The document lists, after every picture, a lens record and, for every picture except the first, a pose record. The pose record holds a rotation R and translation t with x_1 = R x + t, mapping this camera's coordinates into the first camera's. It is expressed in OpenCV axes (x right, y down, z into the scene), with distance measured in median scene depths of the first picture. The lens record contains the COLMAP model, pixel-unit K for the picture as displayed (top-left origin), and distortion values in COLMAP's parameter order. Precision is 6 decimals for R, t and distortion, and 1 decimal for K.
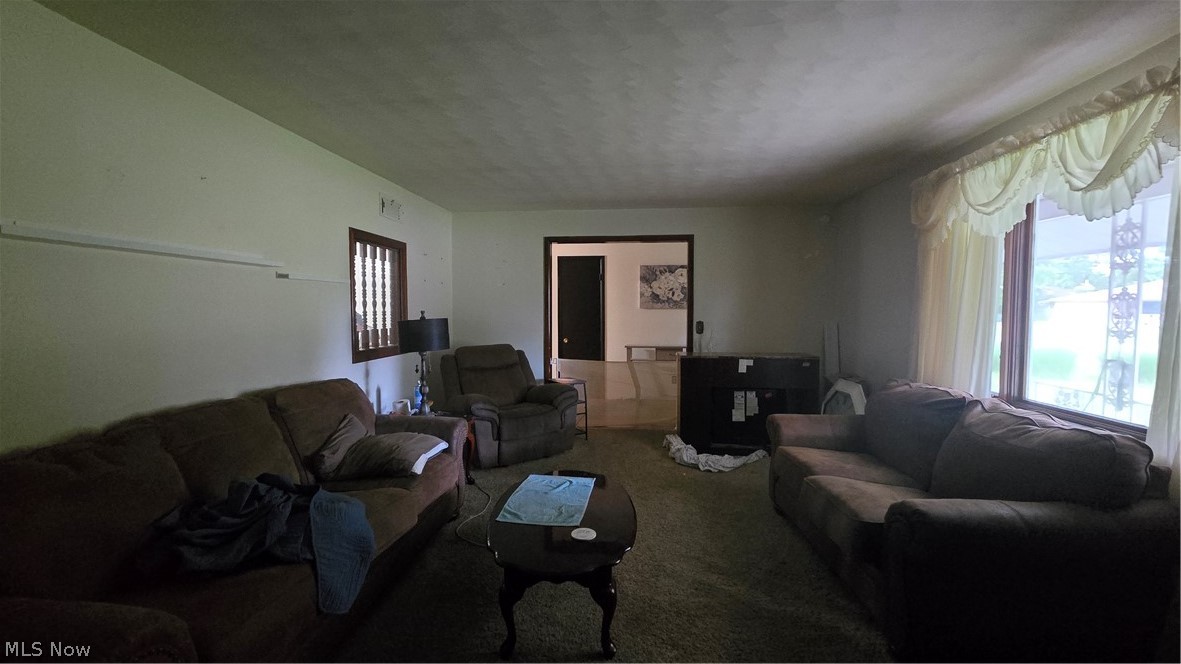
lens RADIAL K [[485.1, 0, 591.2], [0, 485.1, 328.1], [0, 0, 1]] dist [0.000728, 0.000172]
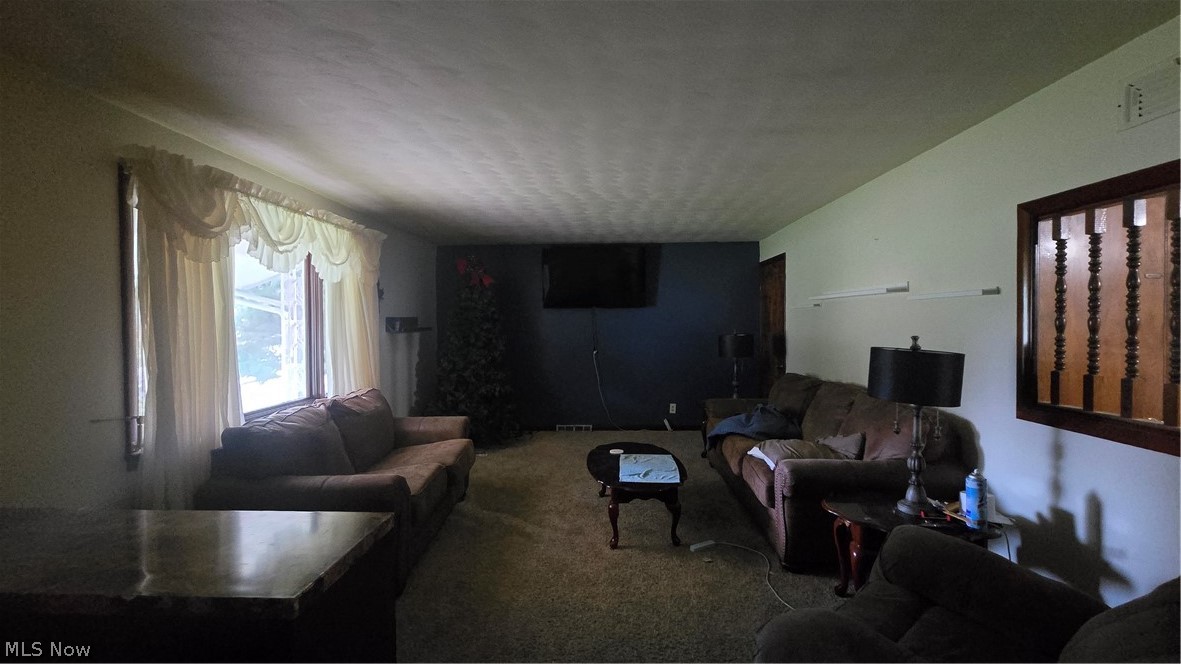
lens RADIAL K [[485.1, 0, 591.2], [0, 485.1, 328.1], [0, 0, 1]] dist [0.000728, 0.000172]
pose [[-0.998589, 0.005727, -0.052793, 0.100479], [0.003102, 0.998761, 0.049672, -0.078546], [0.053012, 0.049438, -0.997369, 1.612455]]
